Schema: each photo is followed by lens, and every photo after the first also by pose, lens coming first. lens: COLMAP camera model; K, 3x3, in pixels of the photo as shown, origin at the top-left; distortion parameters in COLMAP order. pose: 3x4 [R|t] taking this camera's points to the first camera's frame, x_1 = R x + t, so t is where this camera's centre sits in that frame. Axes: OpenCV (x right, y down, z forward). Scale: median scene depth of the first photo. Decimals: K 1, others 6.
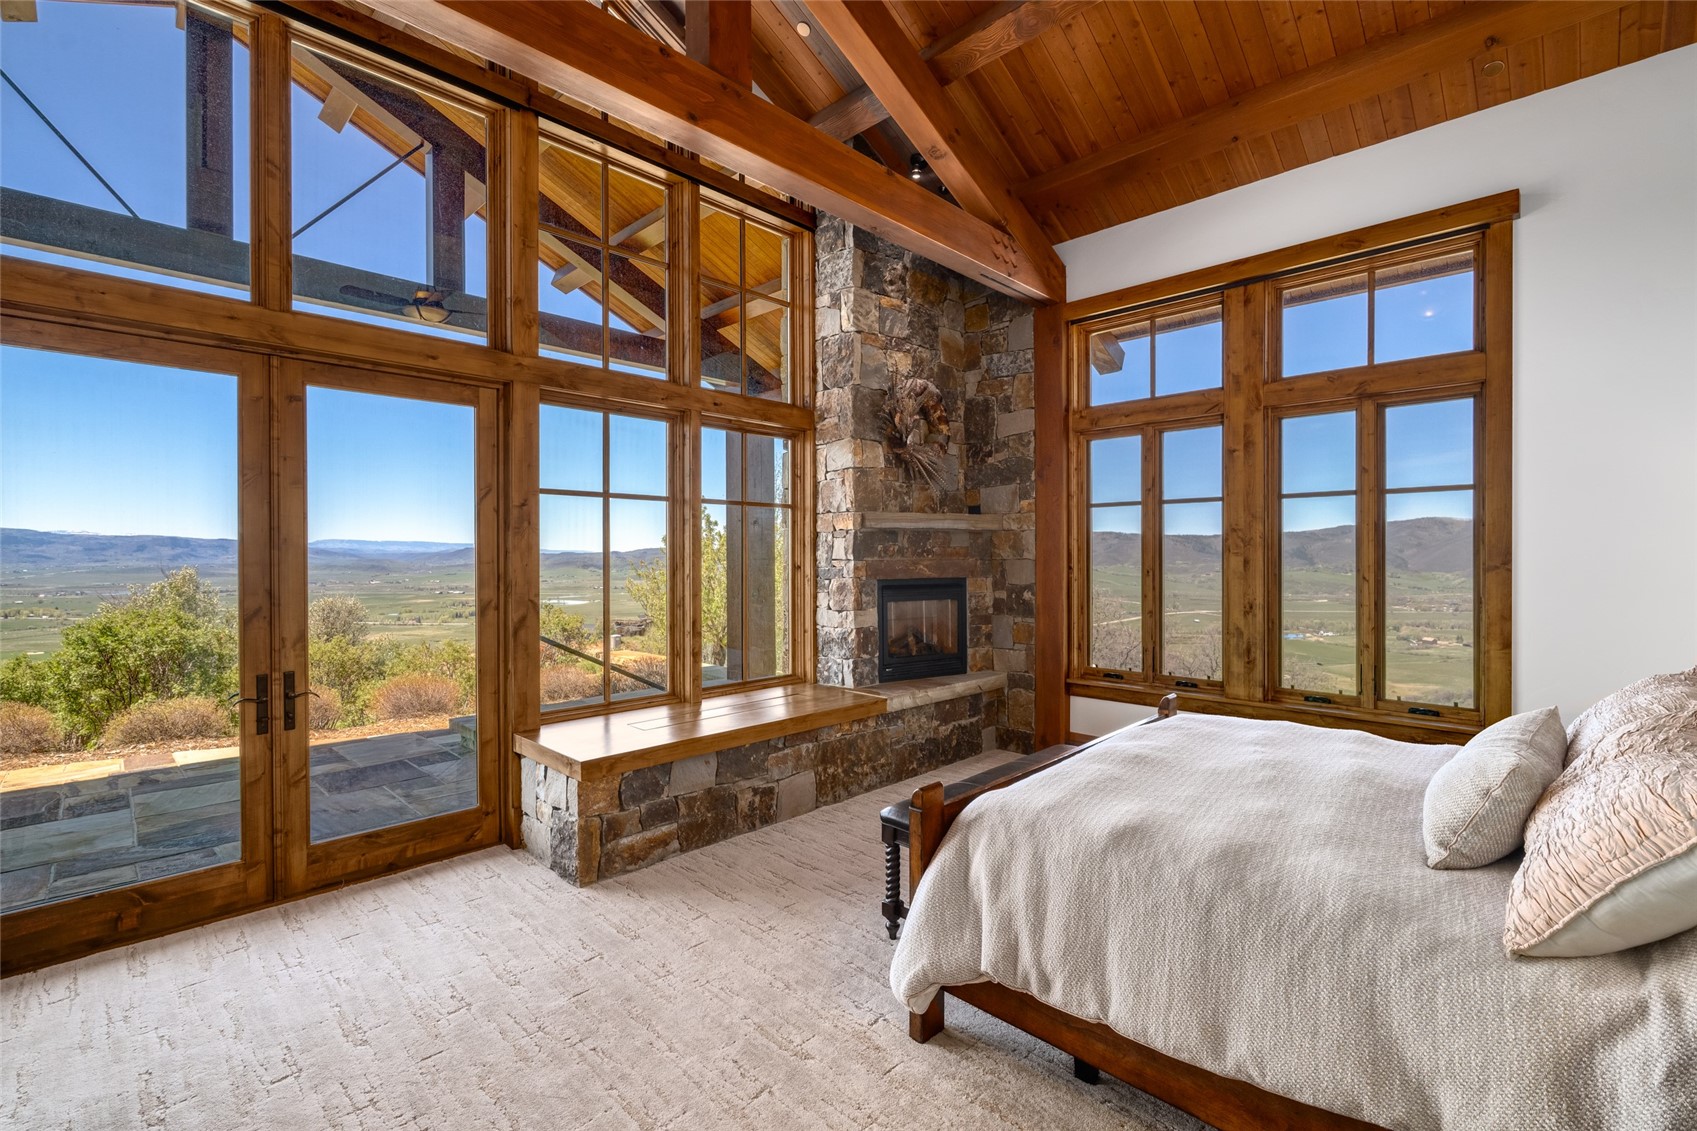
lens RADIAL K [[757.3, 0, 855.2], [0, 757.3, 563.0], [0, 0, 1]] dist [-0.009136, 0.002107]
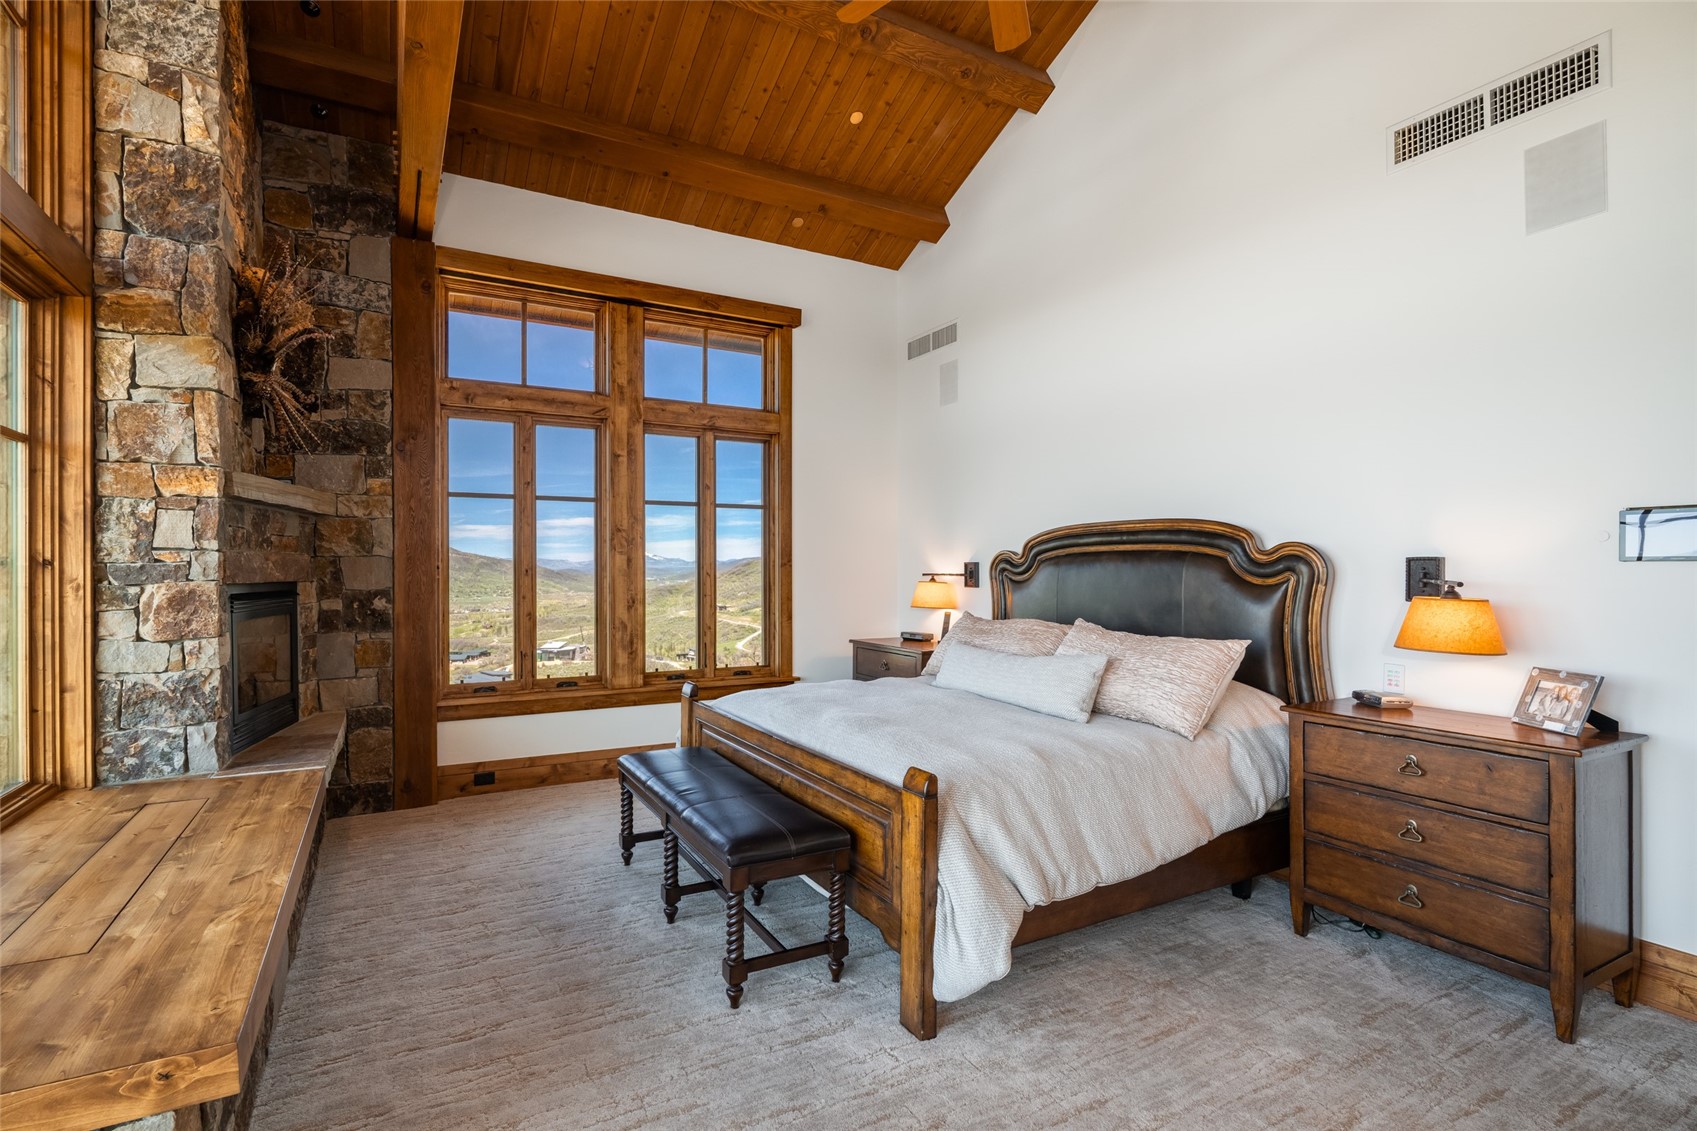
lens RADIAL K [[757.3, 0, 819.3], [0, 757.3, 569.1], [0, 0, 1]] dist [-0.009136, 0.002107]
pose [[0.312052, 0.001170, 0.950064, -0.390872], [0.009097, 0.999950, -0.004220, 0.016745], [-0.950021, 0.009959, 0.312026, 0.369681]]
